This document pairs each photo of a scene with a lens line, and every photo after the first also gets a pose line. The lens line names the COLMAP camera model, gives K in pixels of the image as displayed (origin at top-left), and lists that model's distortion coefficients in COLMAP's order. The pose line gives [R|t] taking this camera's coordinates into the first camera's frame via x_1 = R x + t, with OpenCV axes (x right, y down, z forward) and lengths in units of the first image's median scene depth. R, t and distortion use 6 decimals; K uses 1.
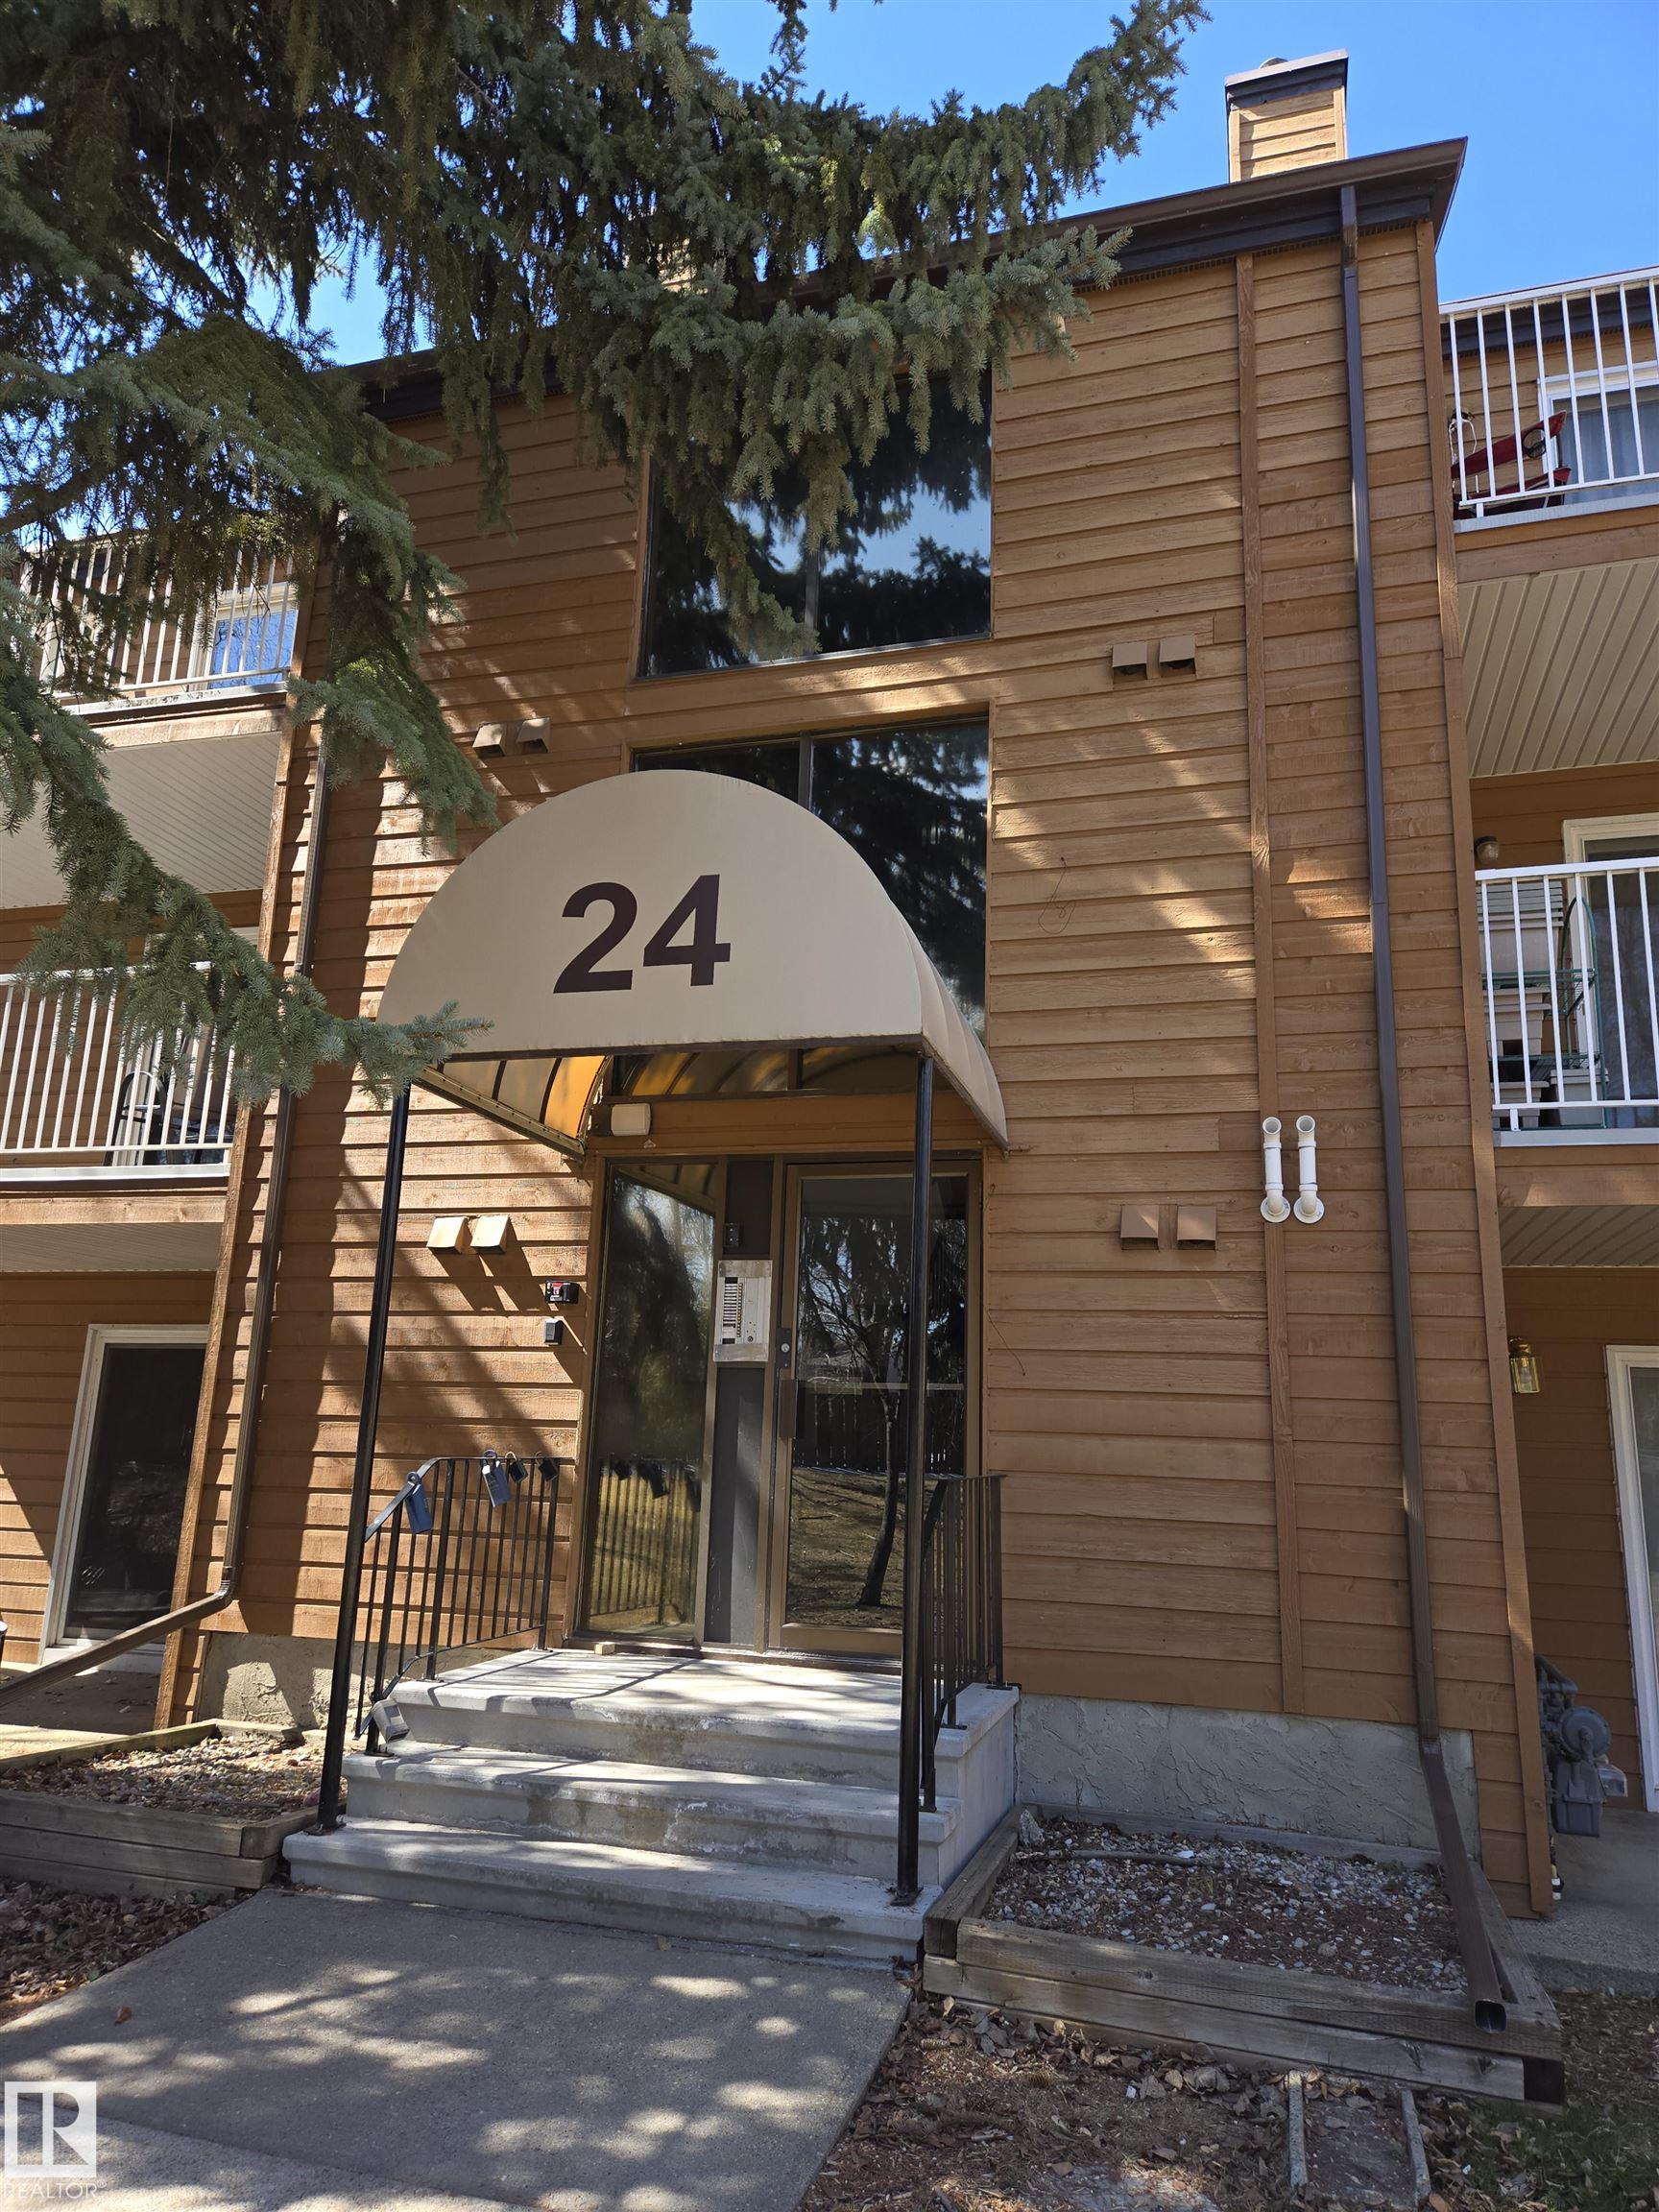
lens RADIAL K [[1475.6, 0, 815.8], [0, 1475.6, 1105.0], [0, 0, 1]] dist [0.061166, -0.045674]
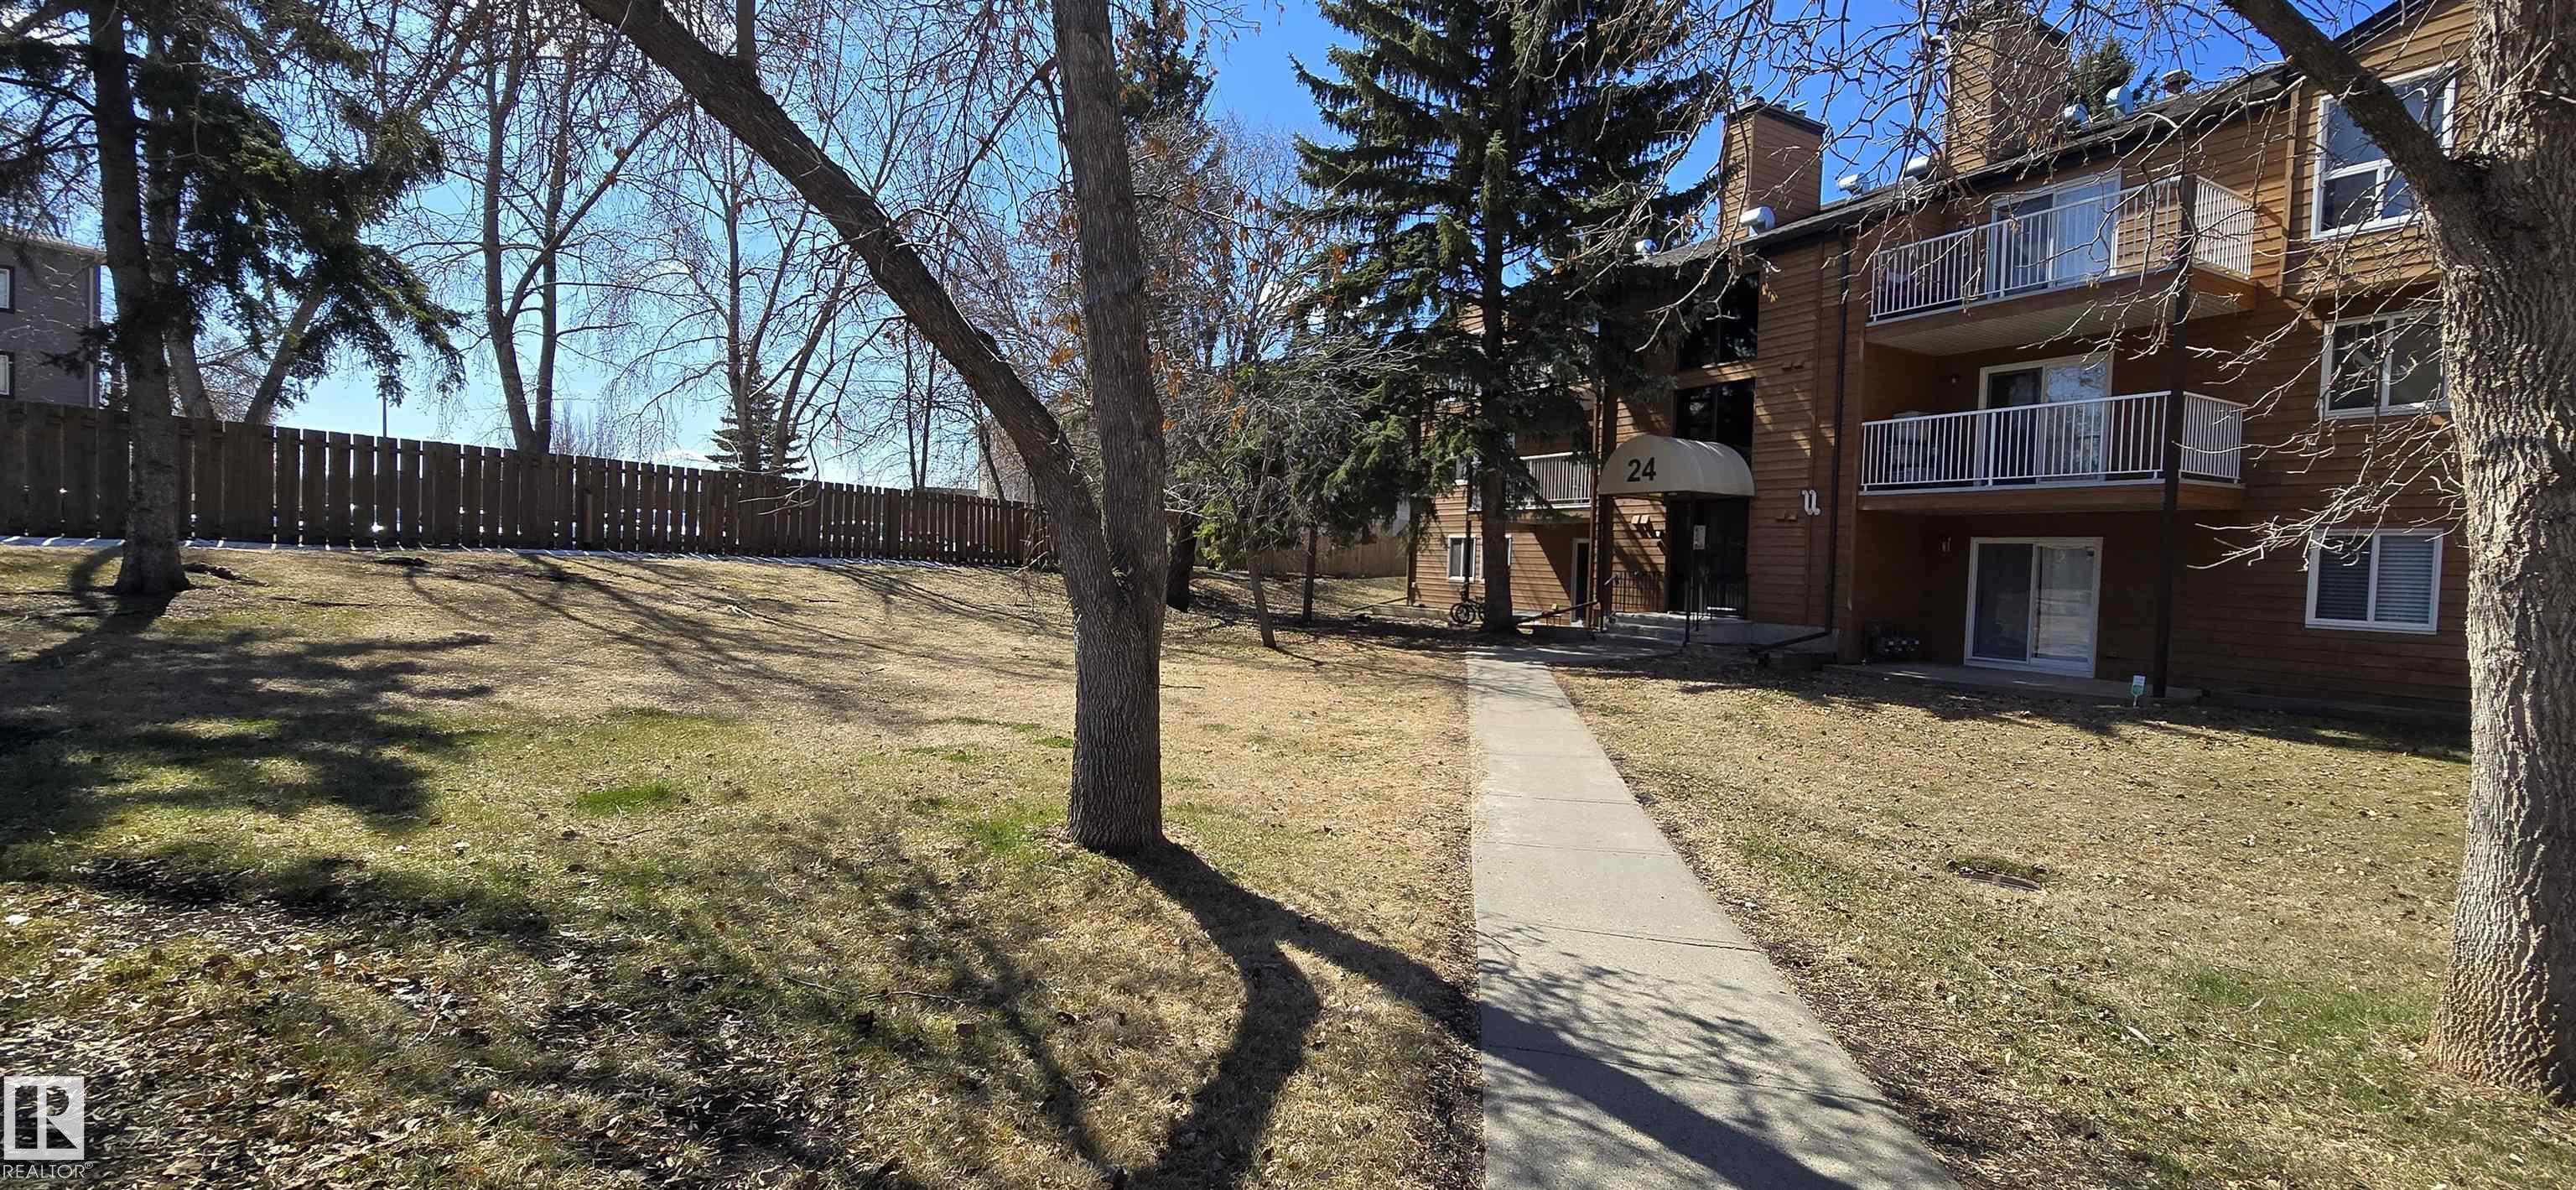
lens RADIAL K [[1048.5, 0, 1284.0], [0, 1048.5, 596.9], [0, 0, 1]] dist [0.000951, 0.000031]
pose [[0.707432, 0.011881, -0.706682, 1.229263], [0.155330, 0.972800, 0.171850, -0.393527], [0.689502, -0.231341, 0.686344, -1.905660]]
